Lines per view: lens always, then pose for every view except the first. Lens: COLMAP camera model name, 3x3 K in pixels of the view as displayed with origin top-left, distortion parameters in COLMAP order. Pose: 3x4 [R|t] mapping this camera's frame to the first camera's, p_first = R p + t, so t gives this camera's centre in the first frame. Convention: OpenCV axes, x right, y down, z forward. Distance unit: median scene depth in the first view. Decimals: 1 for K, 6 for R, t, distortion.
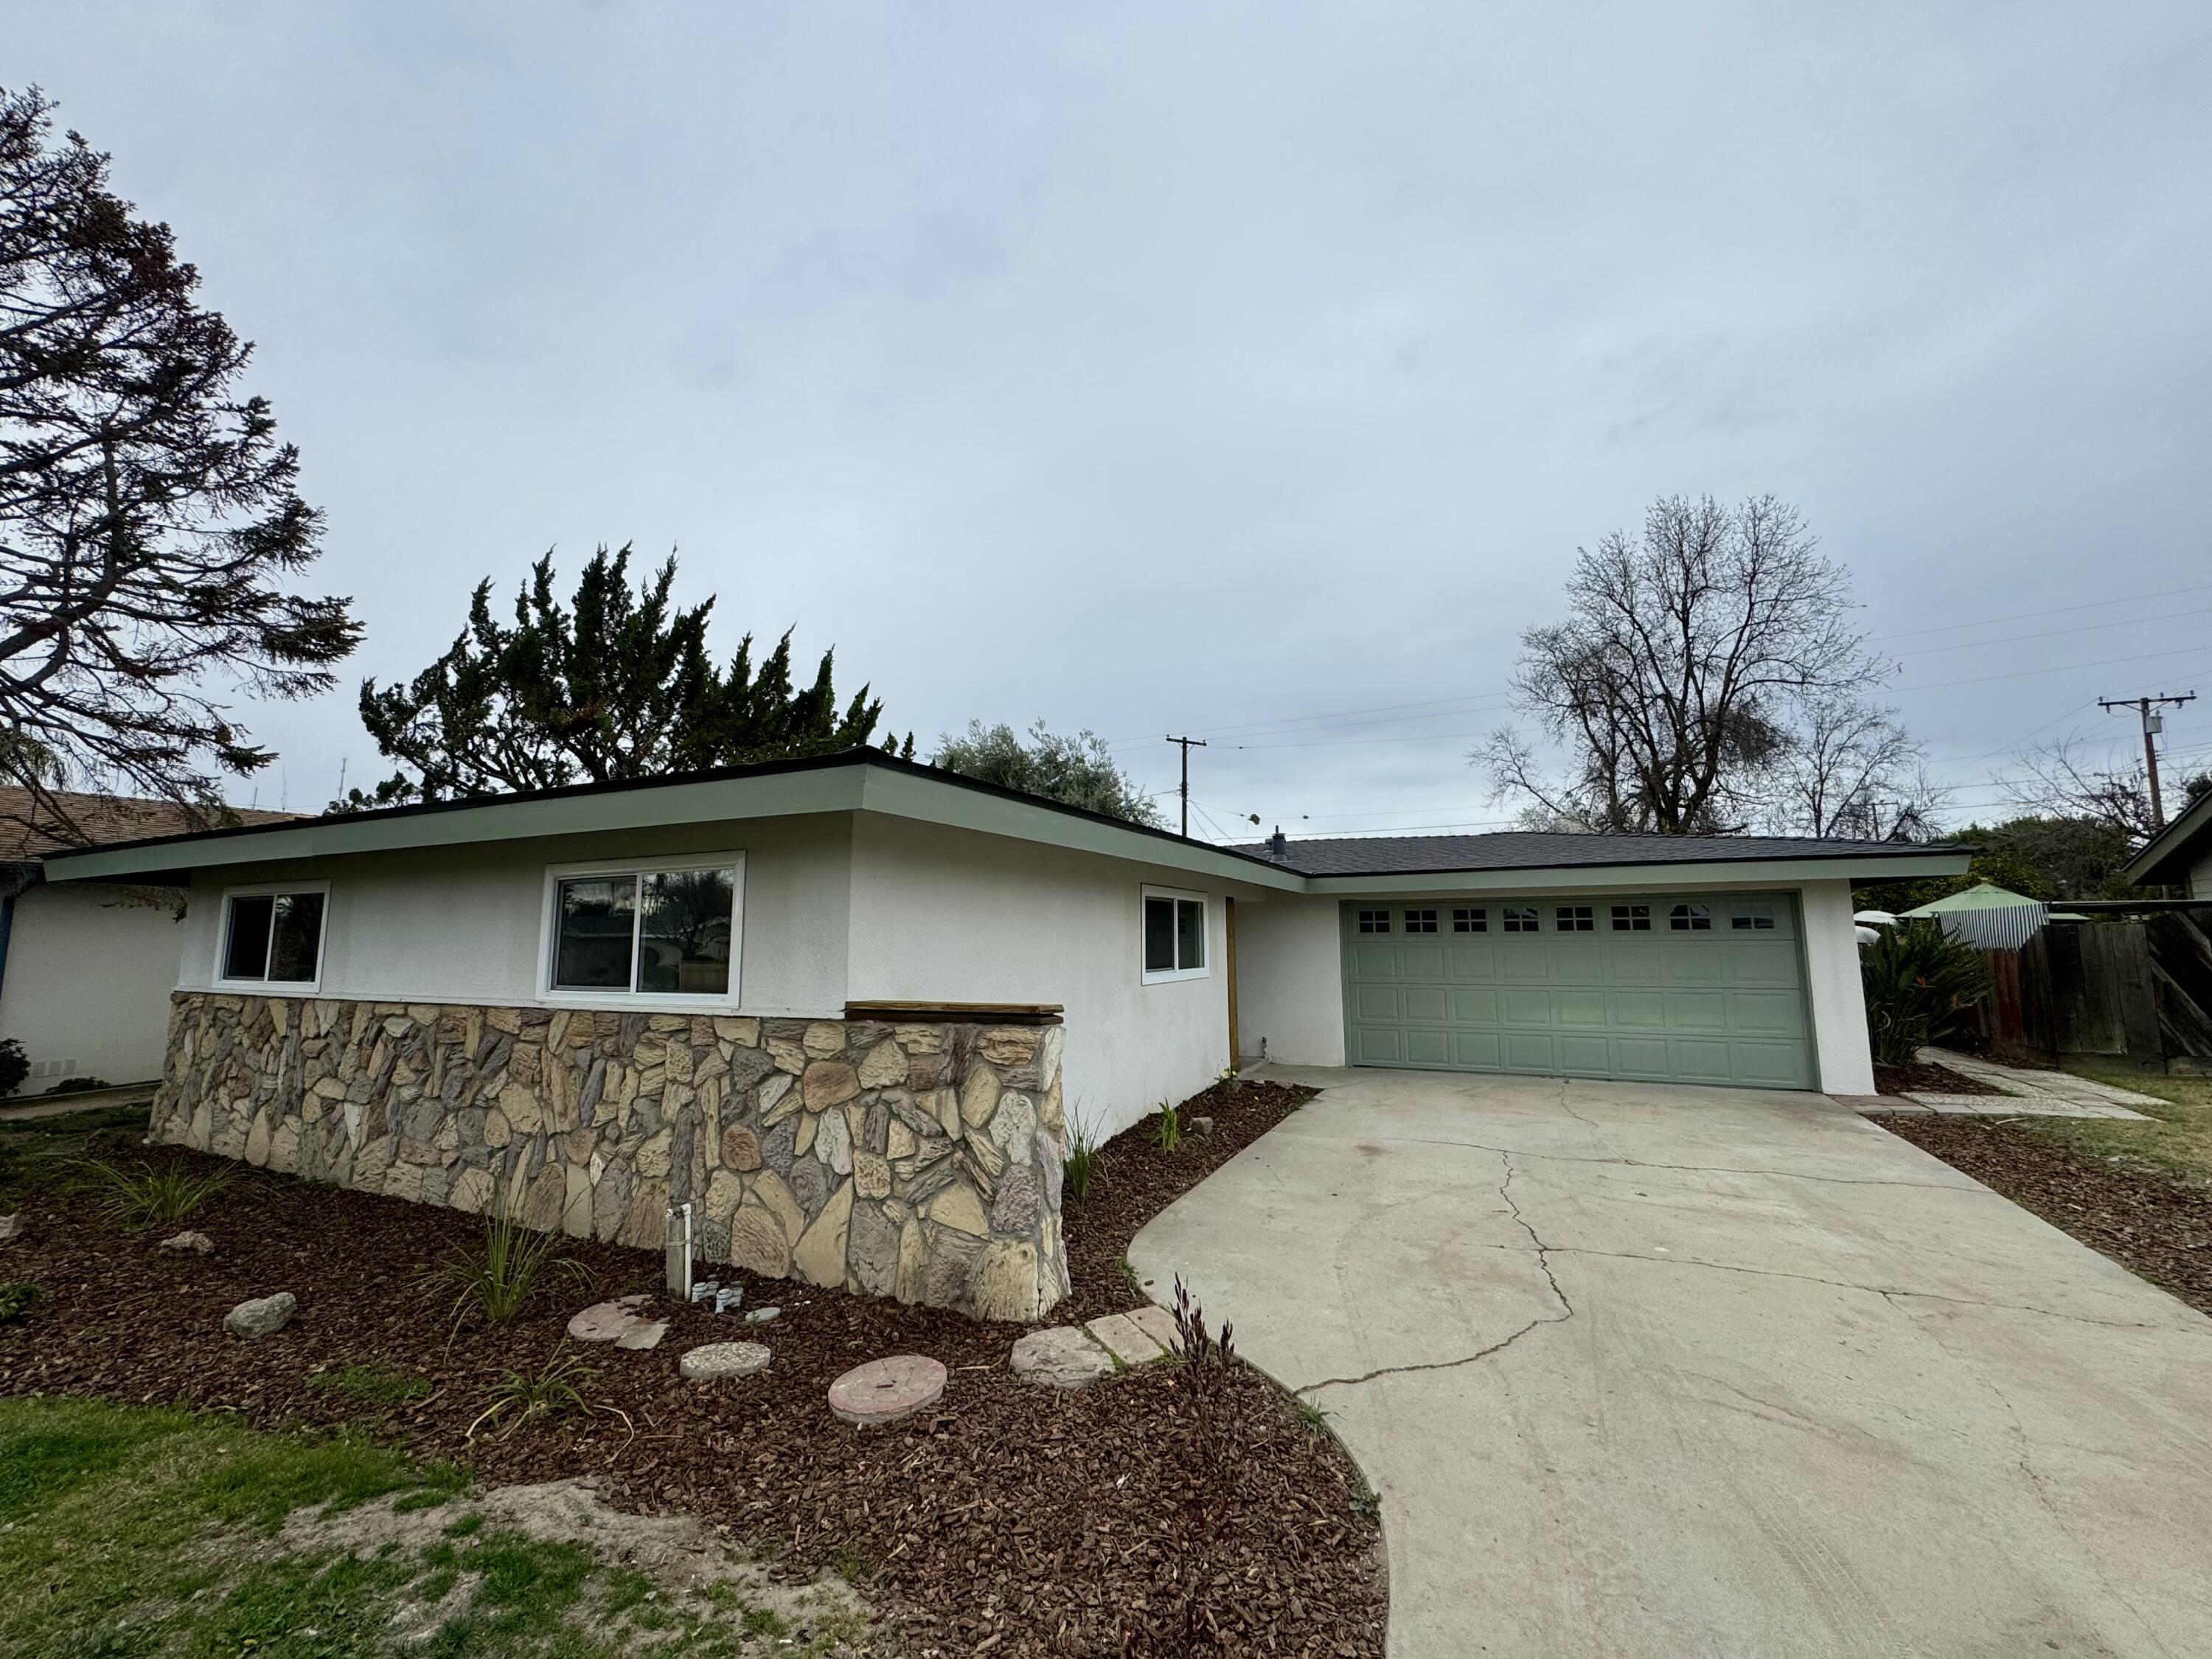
lens RADIAL K [[882.5, 0, 1097.4], [0, 882.5, 830.3], [0, 0, 1]] dist [-0.002974, 0.000676]
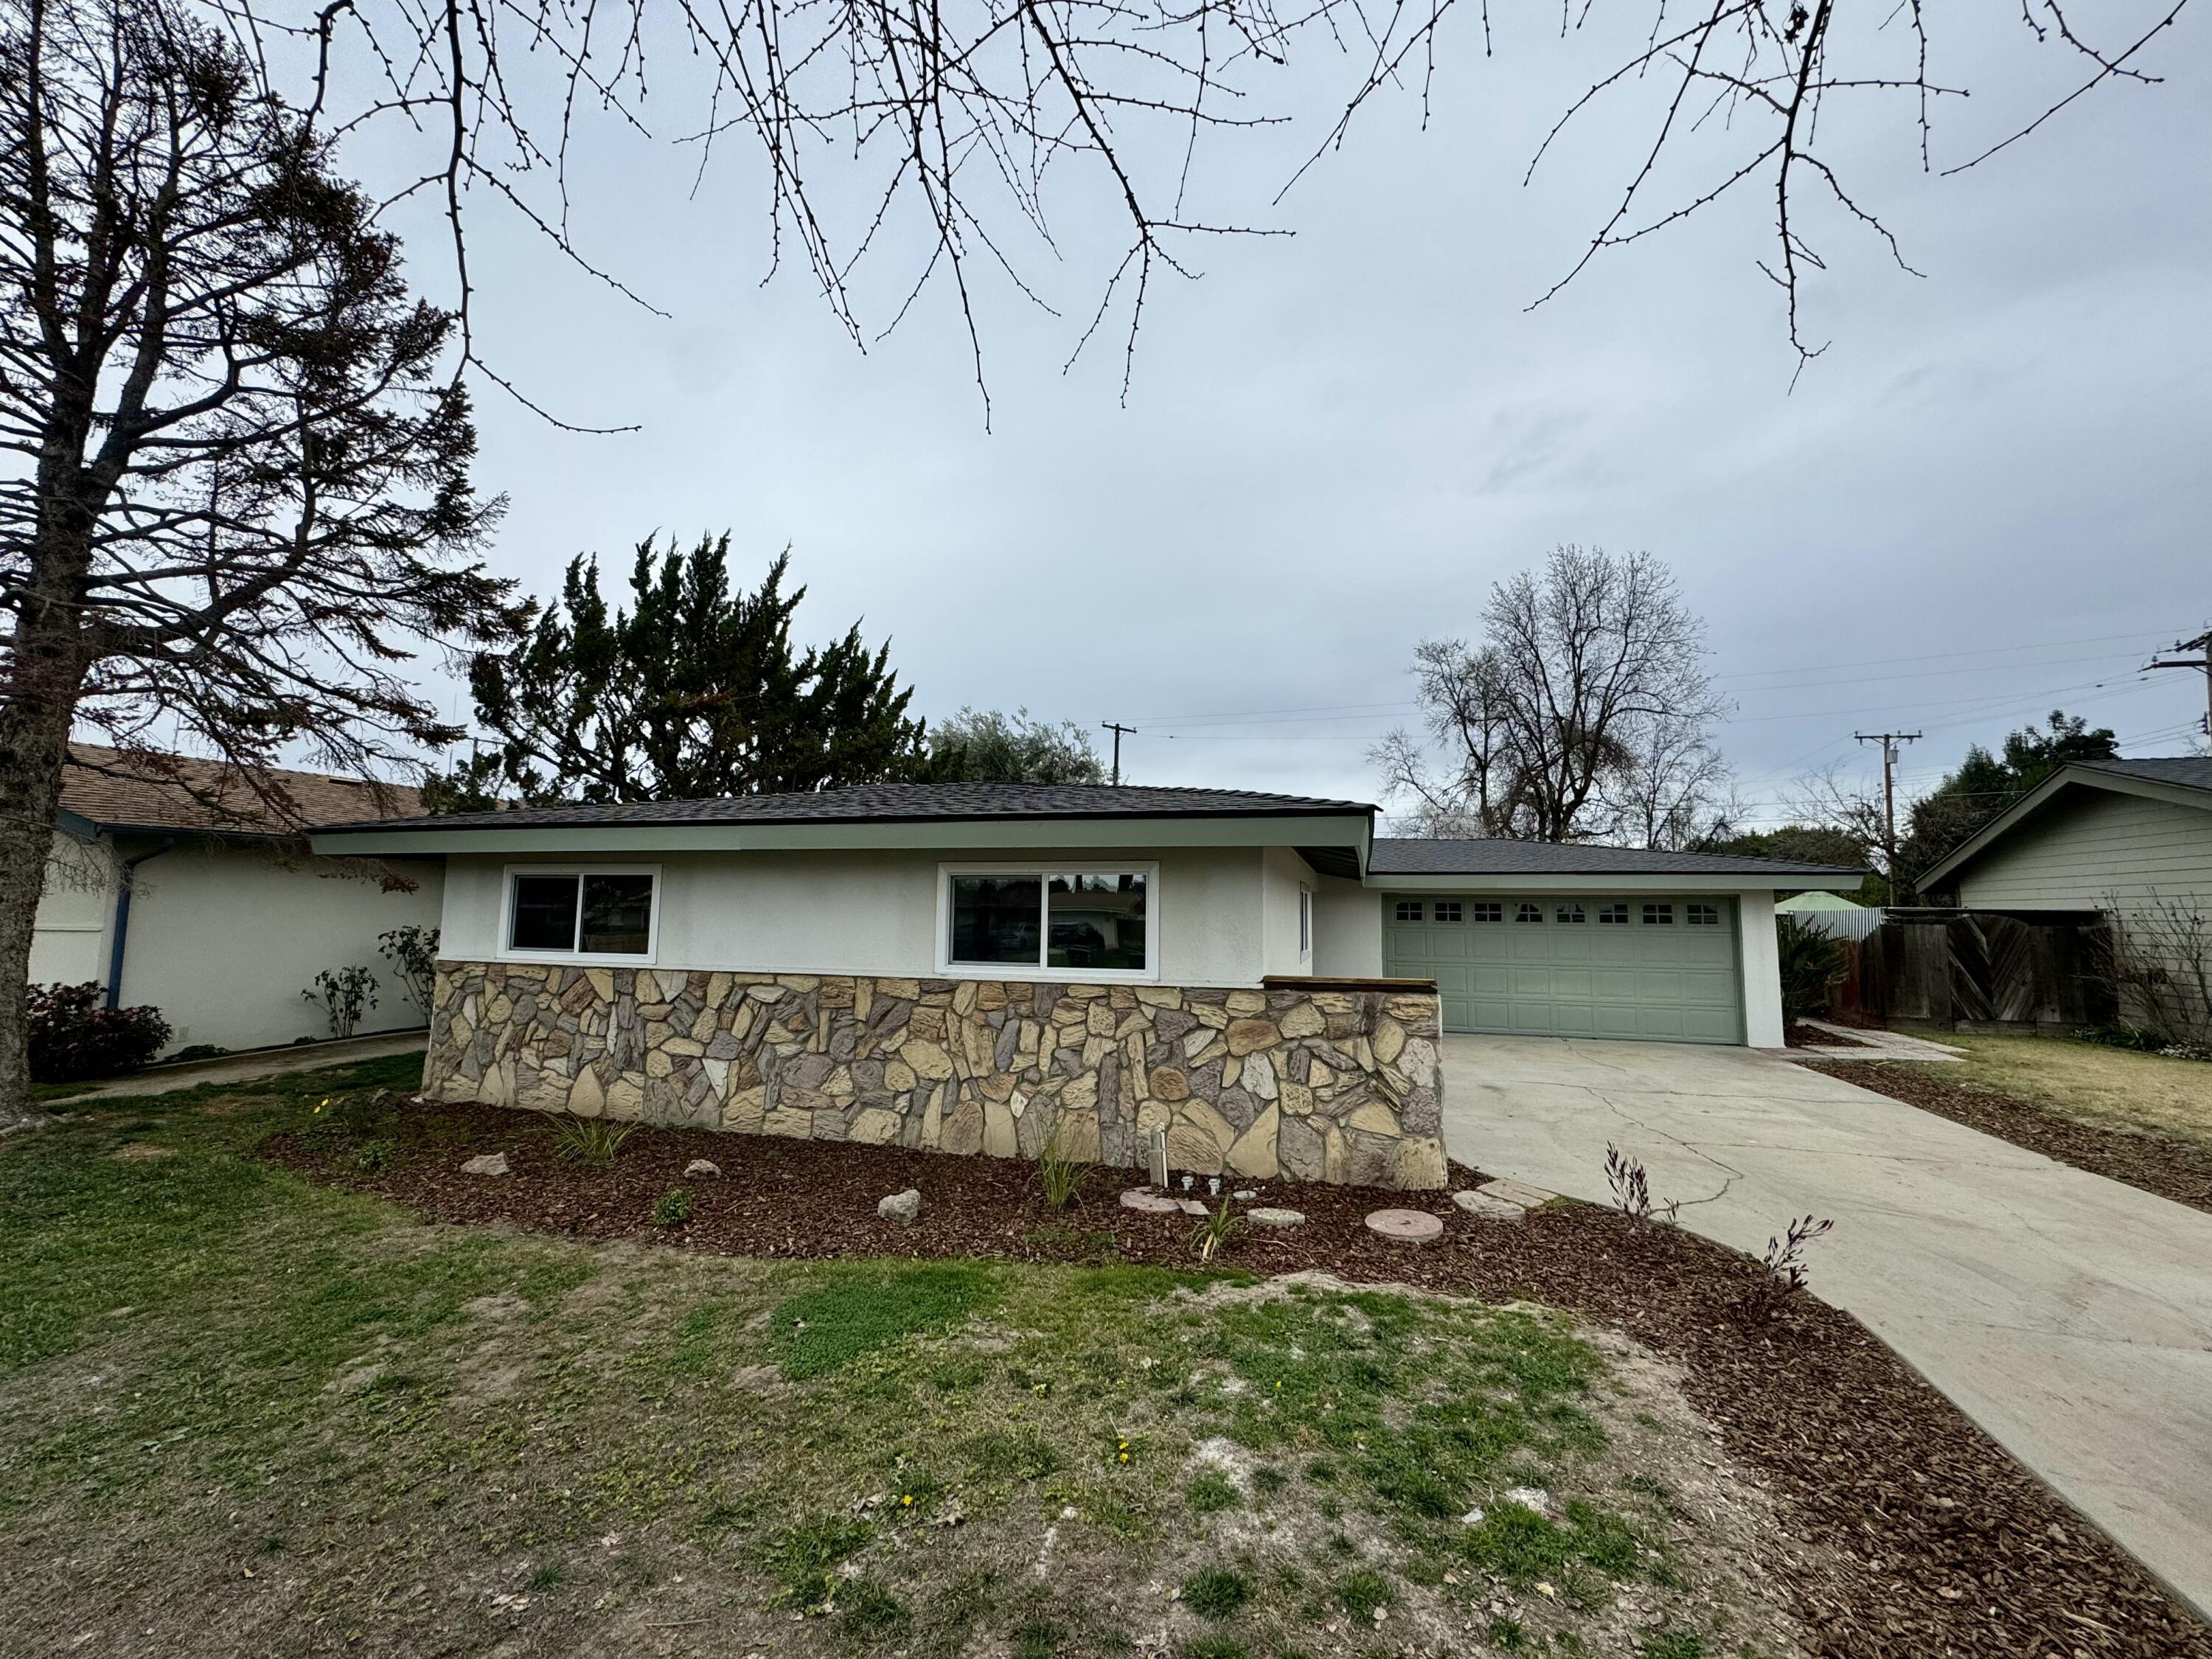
lens RADIAL K [[882.5, 0, 1102.5], [0, 882.5, 828.3], [0, 0, 1]] dist [-0.002974, 0.000676]
pose [[0.985437, 0.034853, 0.166428, -0.542329], [-0.039584, 0.998899, 0.025190, -0.043108], [-0.165367, -0.031412, 0.985732, -0.218131]]
